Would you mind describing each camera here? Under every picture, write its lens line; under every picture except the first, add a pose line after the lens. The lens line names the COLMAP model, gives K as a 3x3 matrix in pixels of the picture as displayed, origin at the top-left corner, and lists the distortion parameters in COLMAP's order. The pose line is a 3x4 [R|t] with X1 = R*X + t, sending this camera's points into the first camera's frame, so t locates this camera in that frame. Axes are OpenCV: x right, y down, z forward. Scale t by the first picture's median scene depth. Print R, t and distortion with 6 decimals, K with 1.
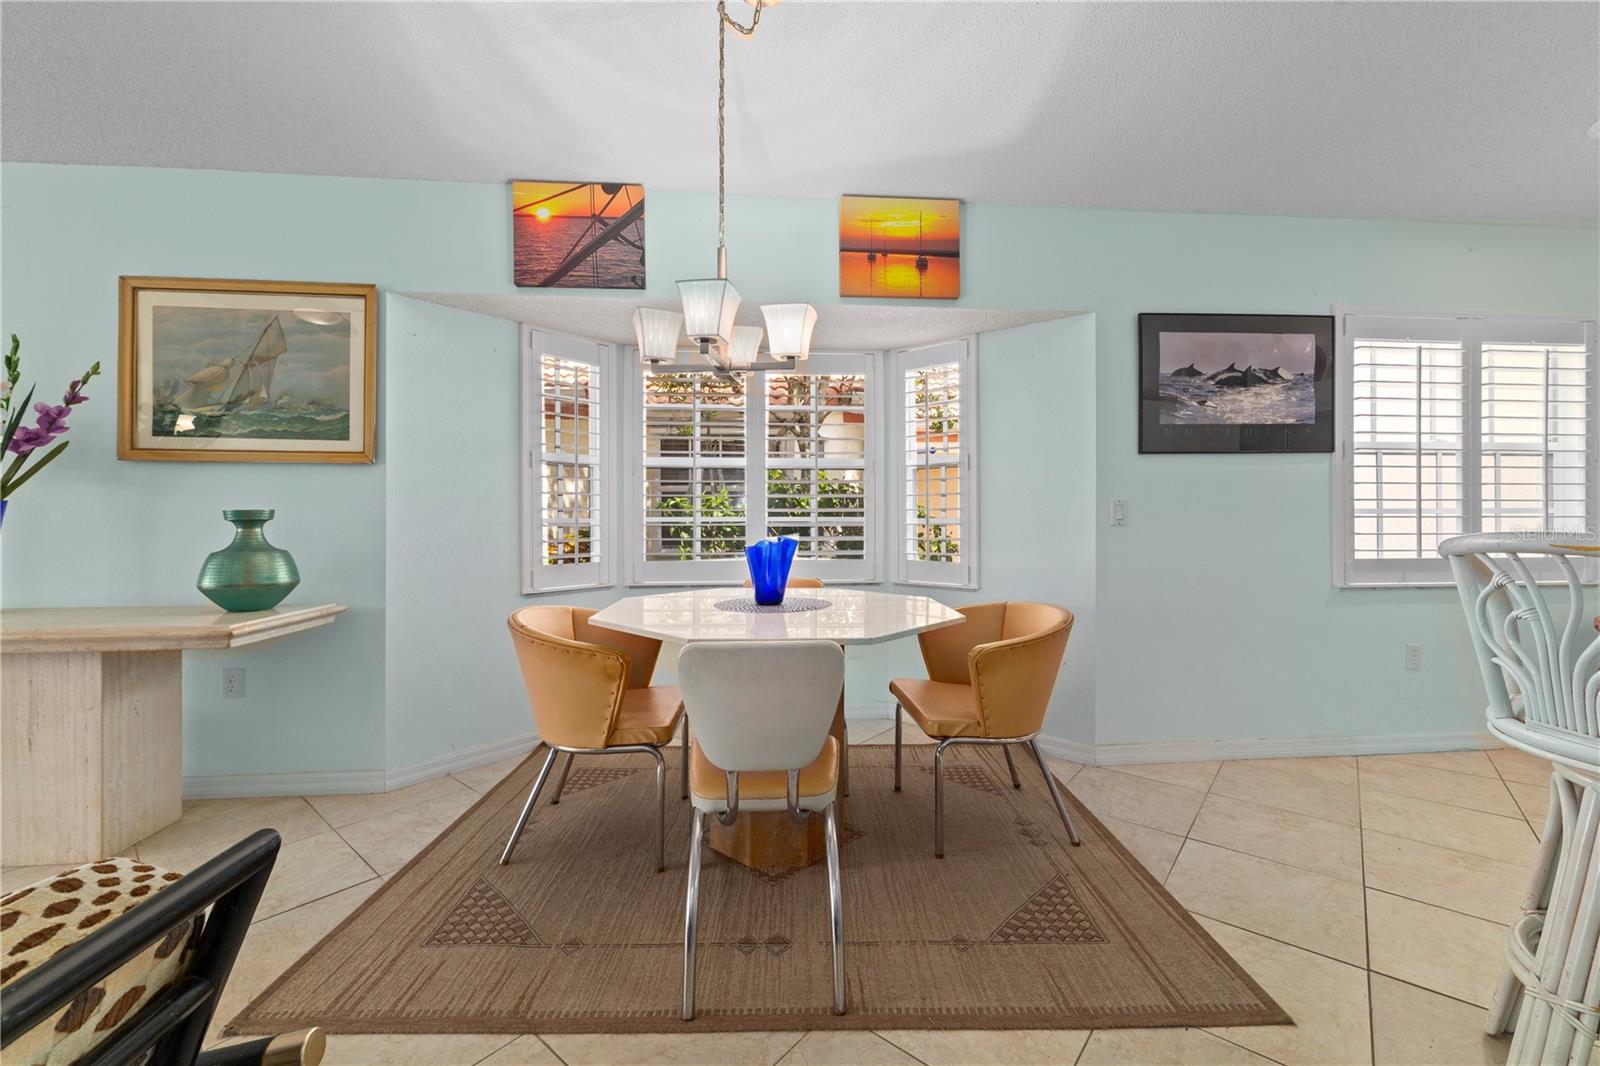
lens RADIAL K [[650.0, 0, 802.8], [0, 650.0, 515.6], [0, 0, 1]] dist [-0.000613, -0.000029]
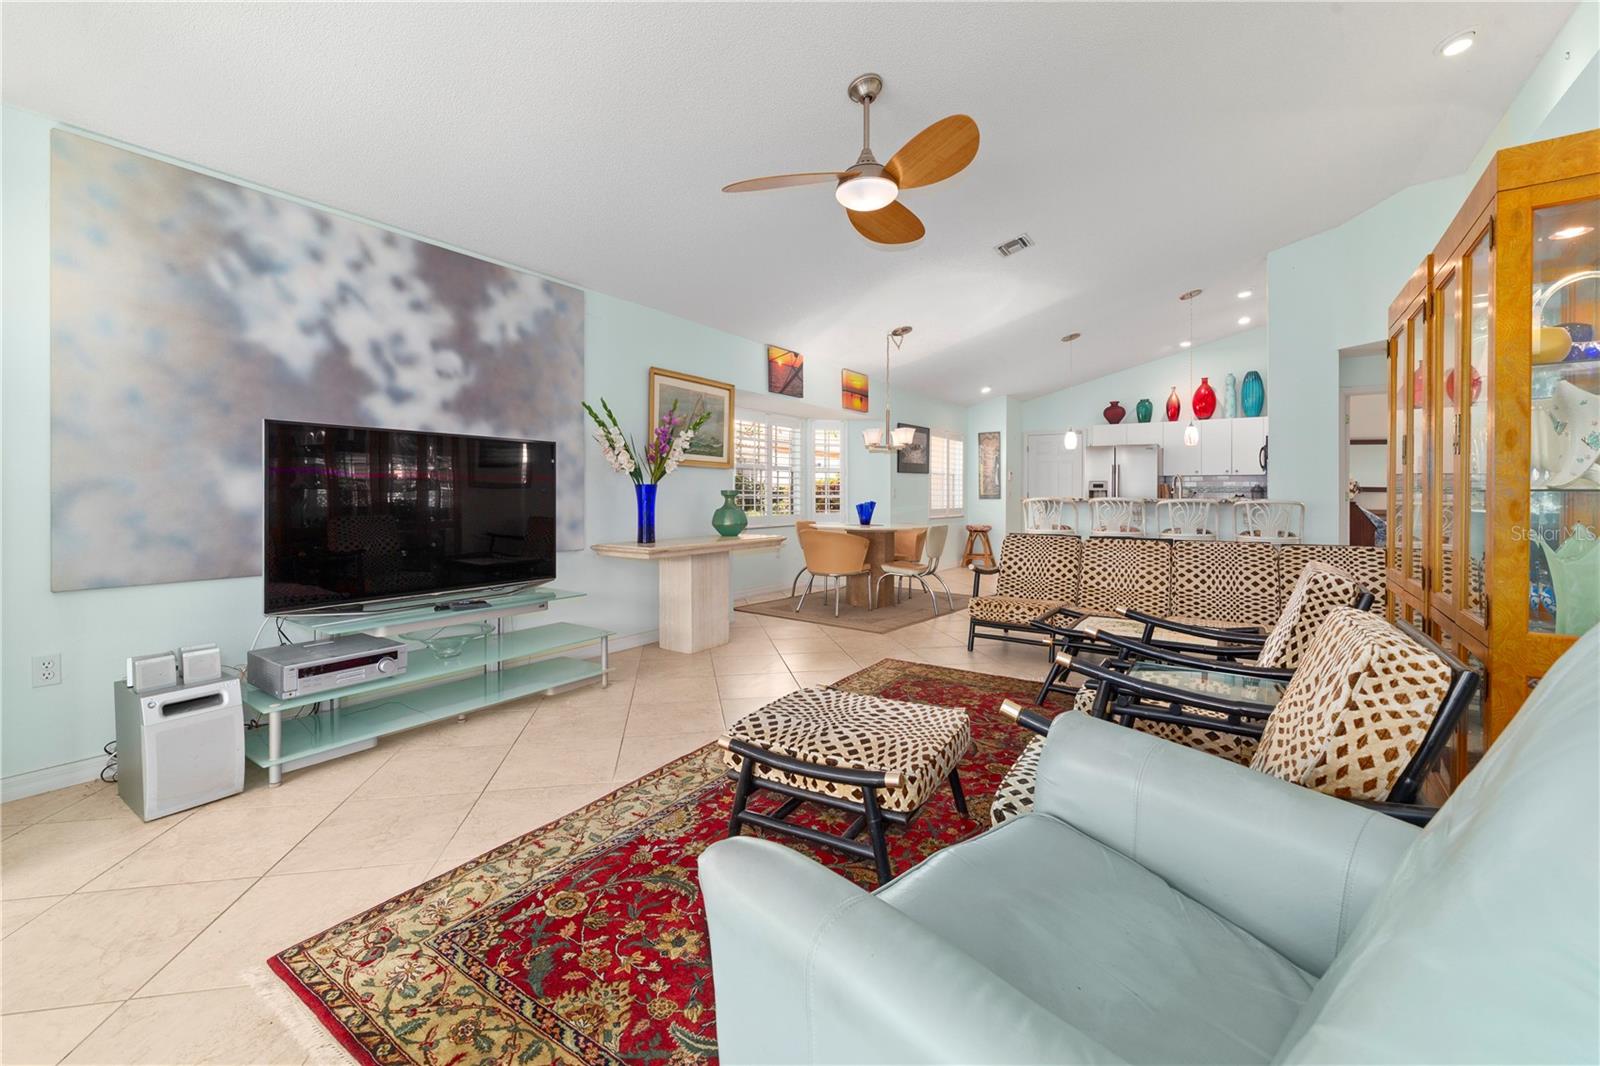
lens RADIAL K [[650.4, 0, 800.1], [0, 650.4, 494.2], [0, 0, 1]] dist [-0.001131, -0.000042]
pose [[0.637415, 0.003368, 0.770513, -2.127247], [-0.003740, 0.999992, -0.001277, 0.005102], [-0.770511, -0.002068, 0.637423, -0.521972]]
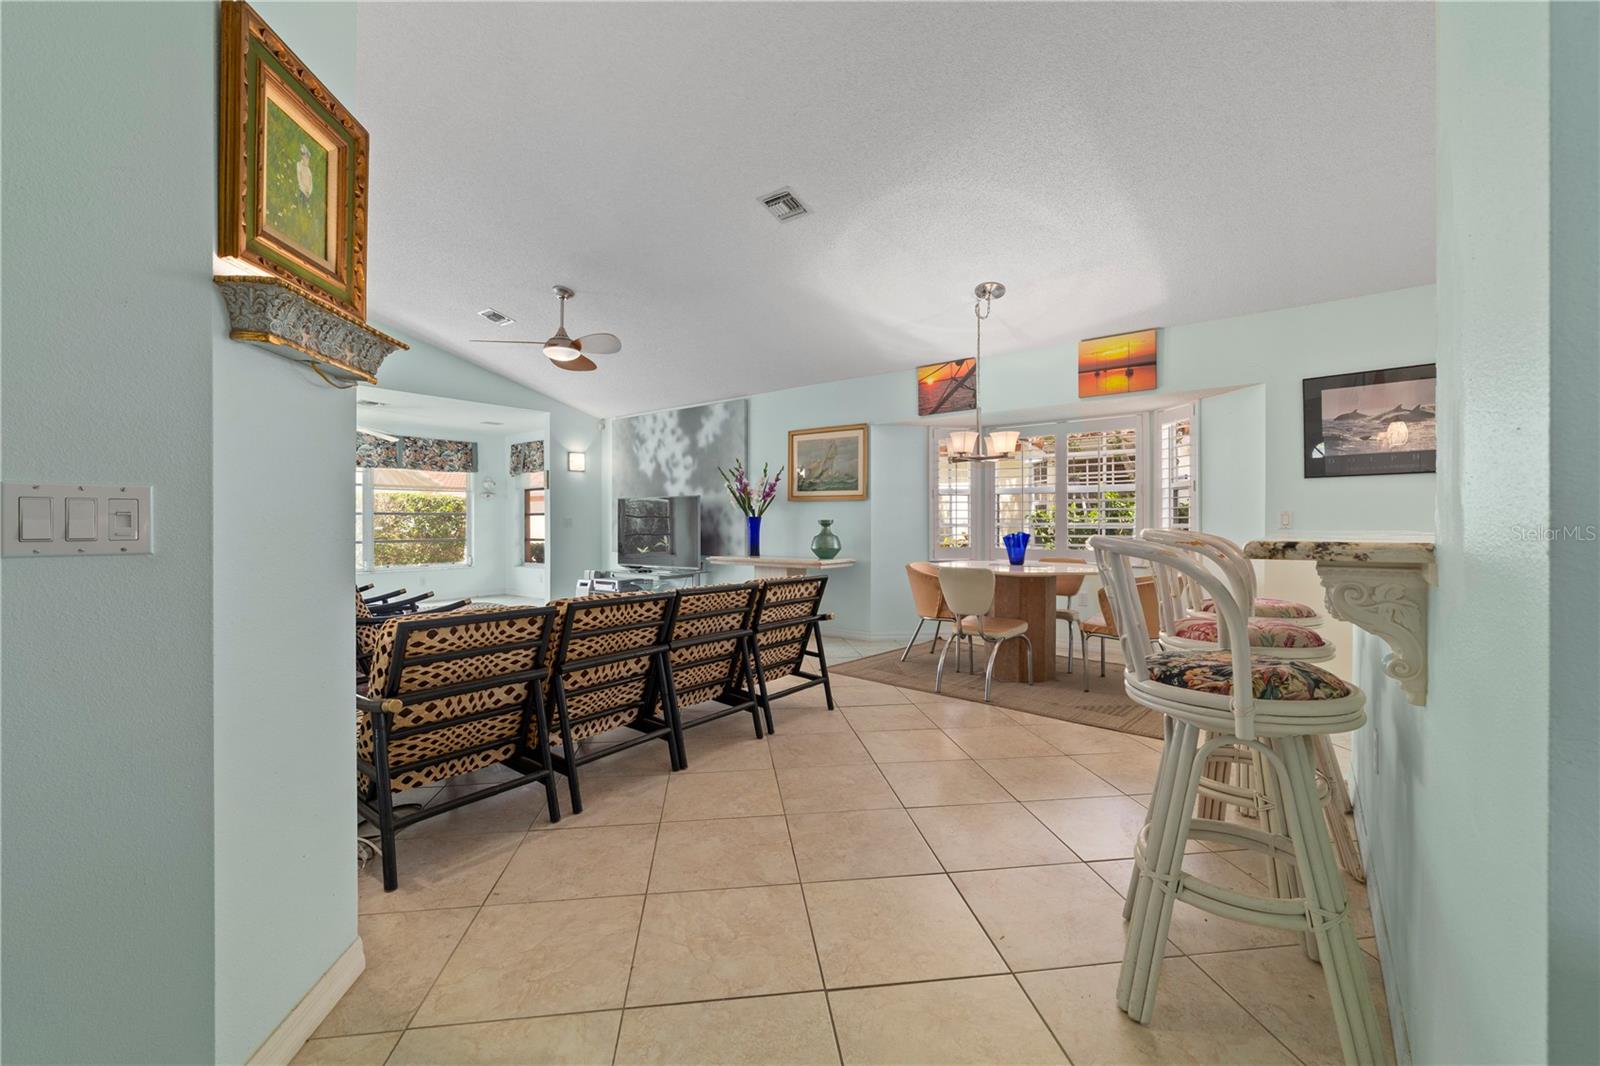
lens RADIAL K [[650.9, 0, 801.1], [0, 650.9, 521.6], [0, 0, 1]] dist [0.002011, 0.000155]
pose [[0.733992, -0.000799, -0.679158, 0.744390], [0.000850, 1.000000, -0.000257, -0.001255], [0.679158, -0.000389, 0.733992, -0.862879]]
